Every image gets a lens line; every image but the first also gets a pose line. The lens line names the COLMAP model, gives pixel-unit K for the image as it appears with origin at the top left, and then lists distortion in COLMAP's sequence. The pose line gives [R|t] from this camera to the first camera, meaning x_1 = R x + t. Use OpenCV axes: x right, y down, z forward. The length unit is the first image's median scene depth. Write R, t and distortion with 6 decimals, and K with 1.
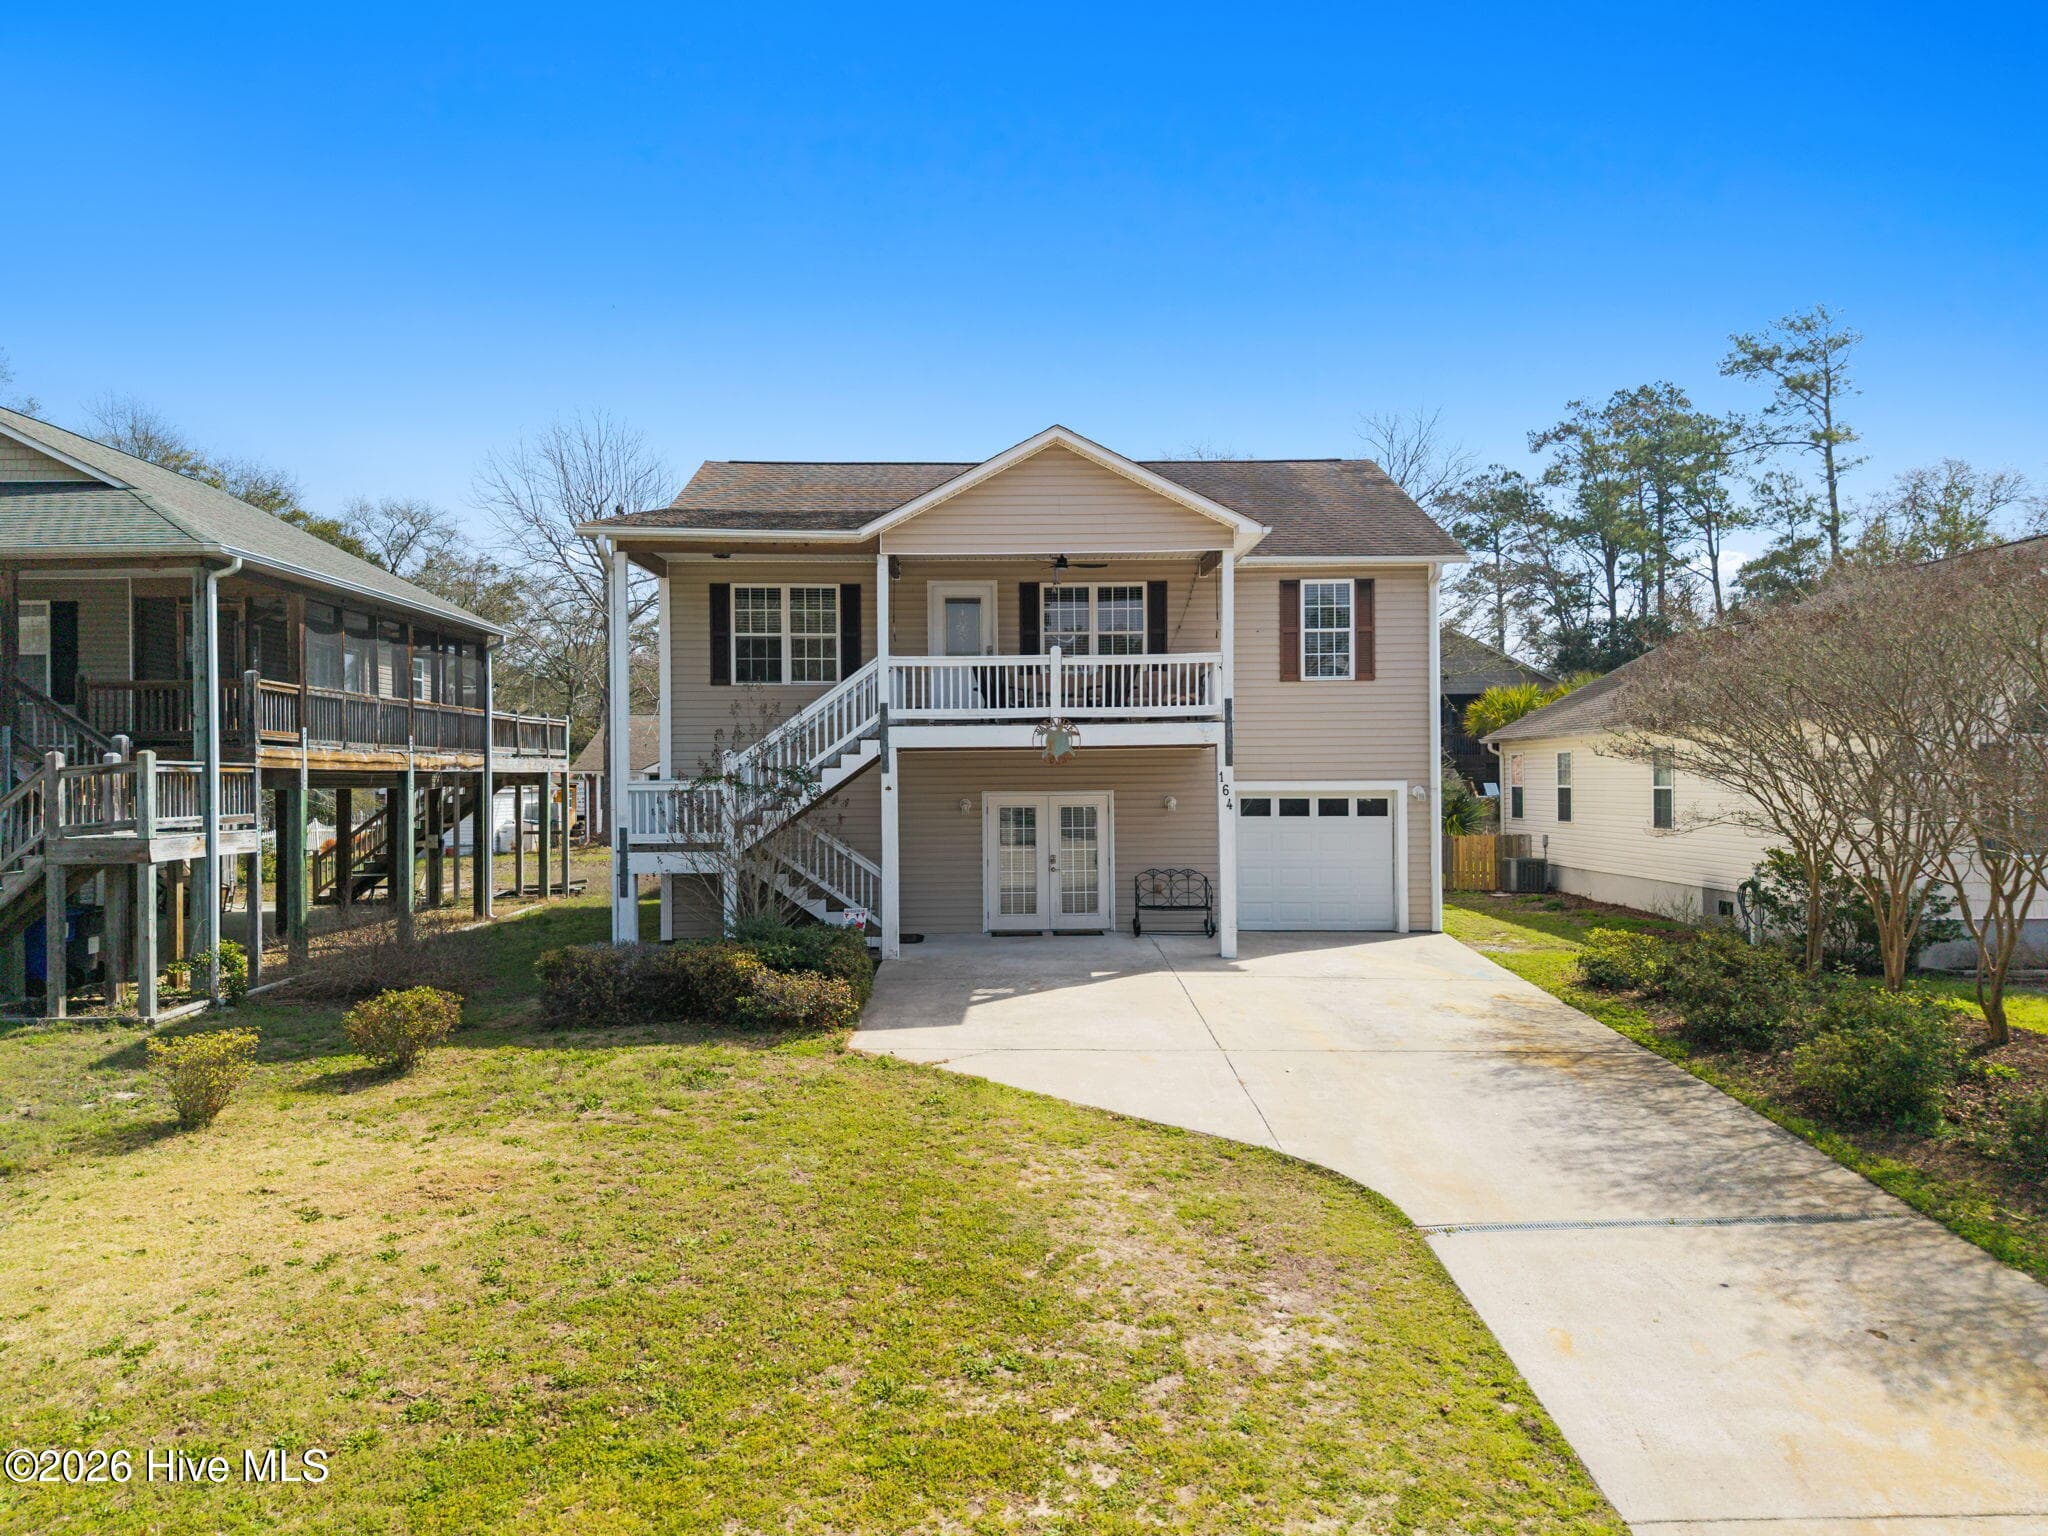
lens RADIAL K [[1385.6, 0, 1015.6], [0, 1385.6, 830.0], [0, 0, 1]] dist [0.038400, -0.047122]
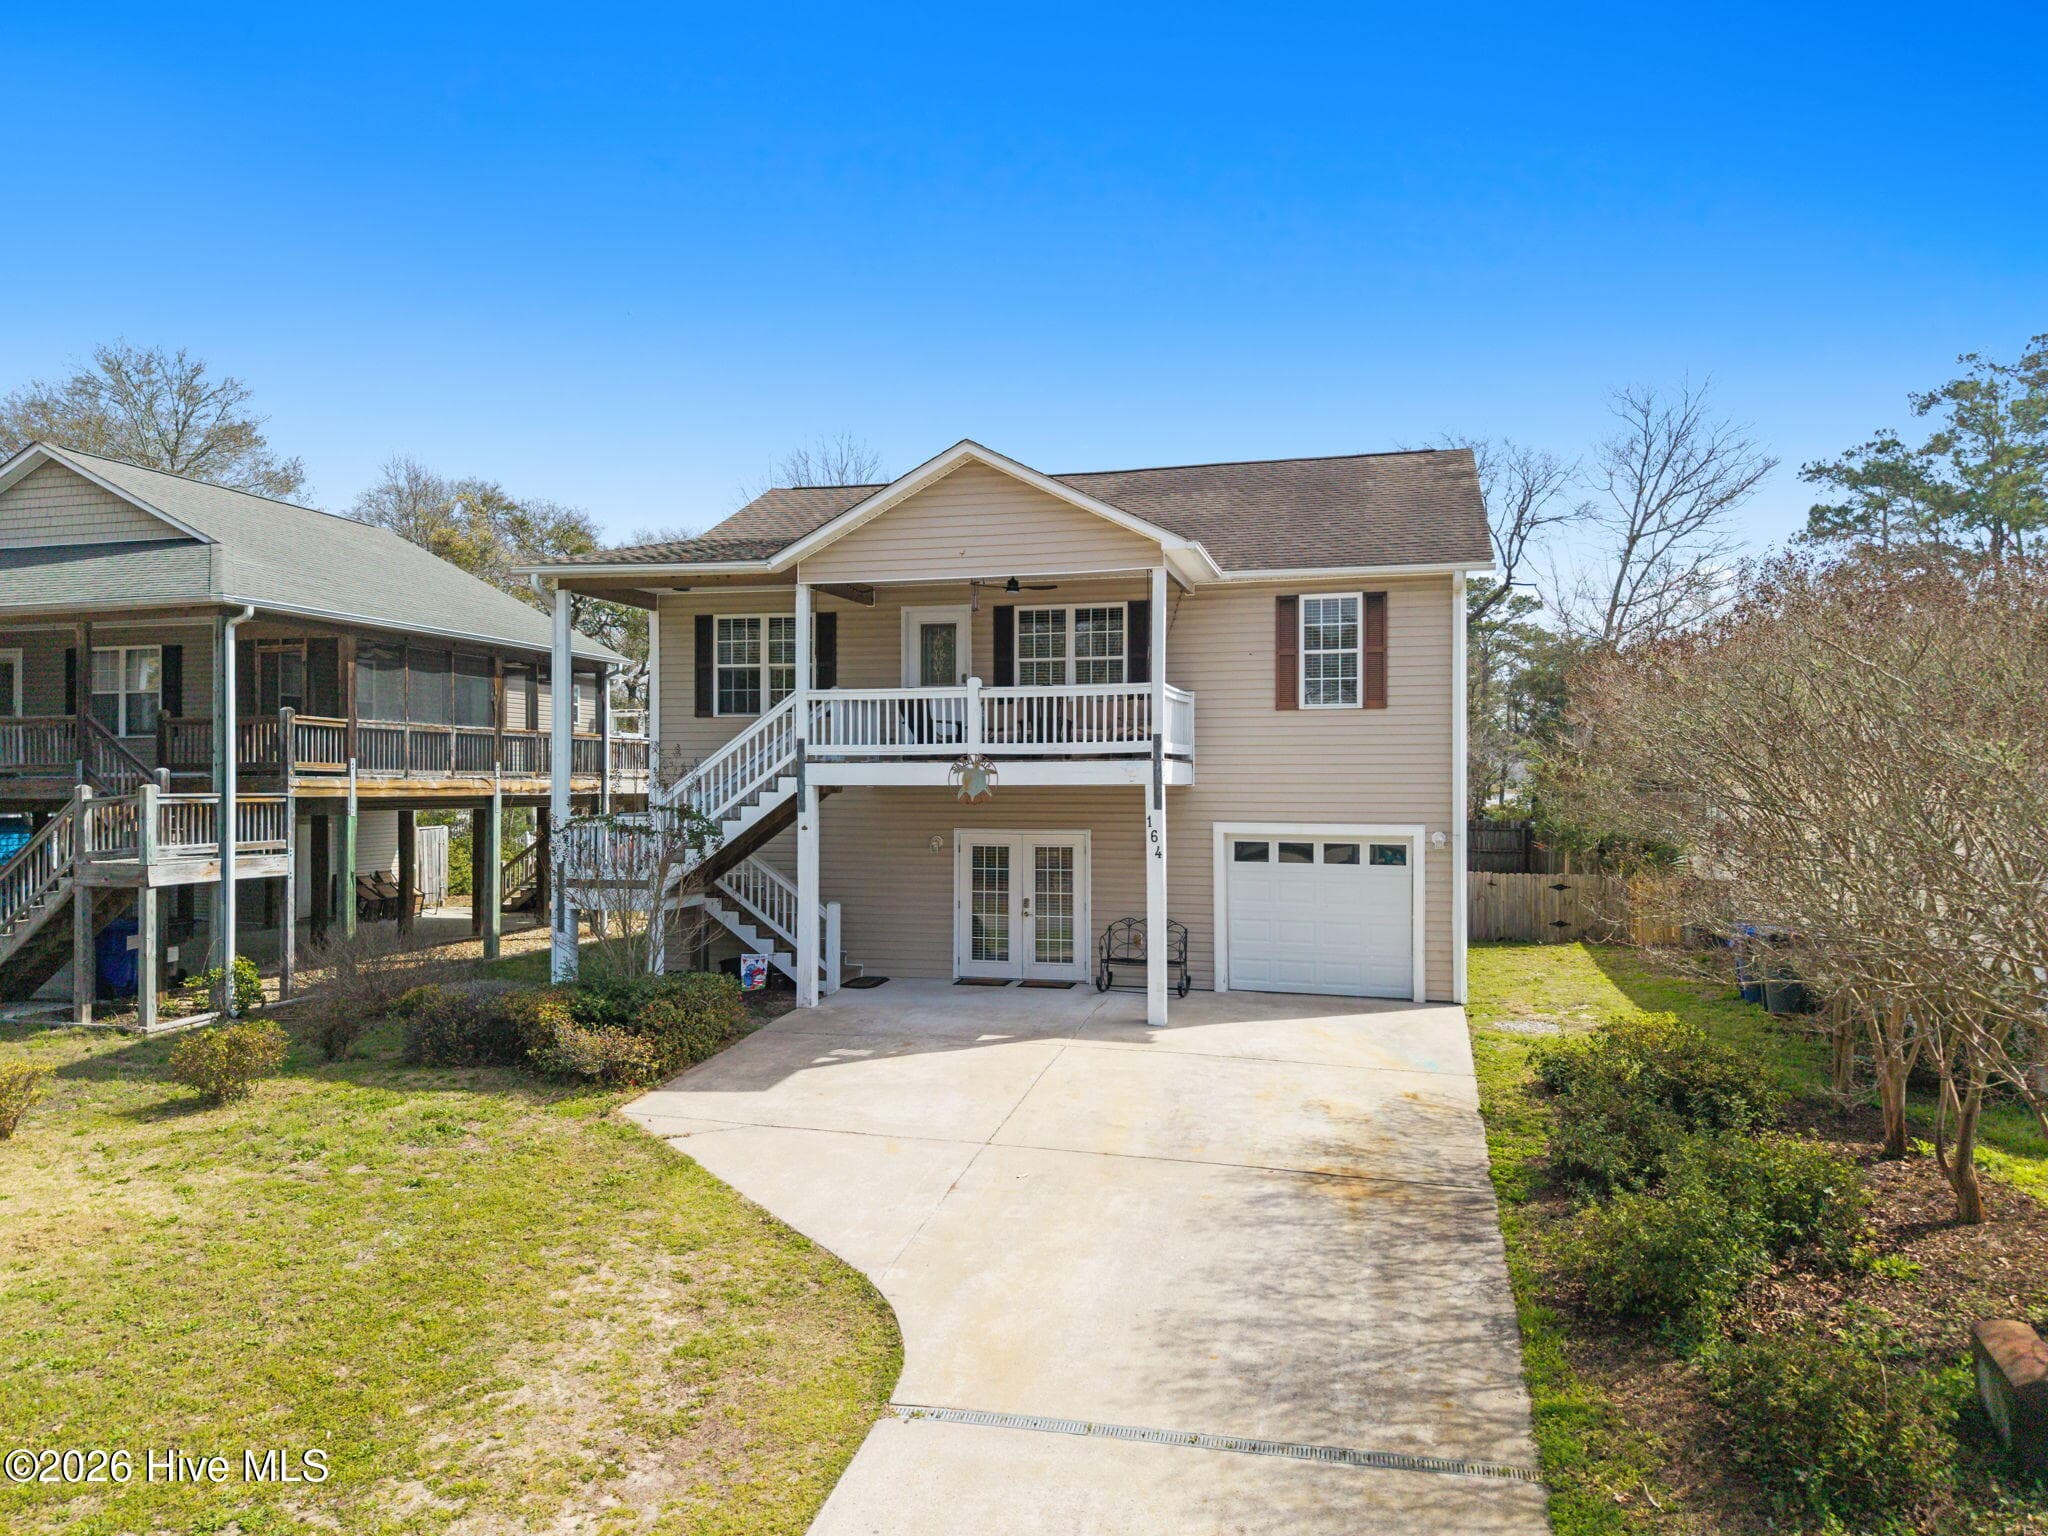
lens RADIAL K [[1398.3, 0, 1025.6], [0, 1398.3, 818.1], [0, 0, 1]] dist [0.016976, -0.004872]
pose [[0.961031, 0.016091, -0.275973, 0.317593], [-0.018830, 0.999796, -0.007279, -0.032384], [0.275799, 0.012192, 0.961138, 0.113963]]
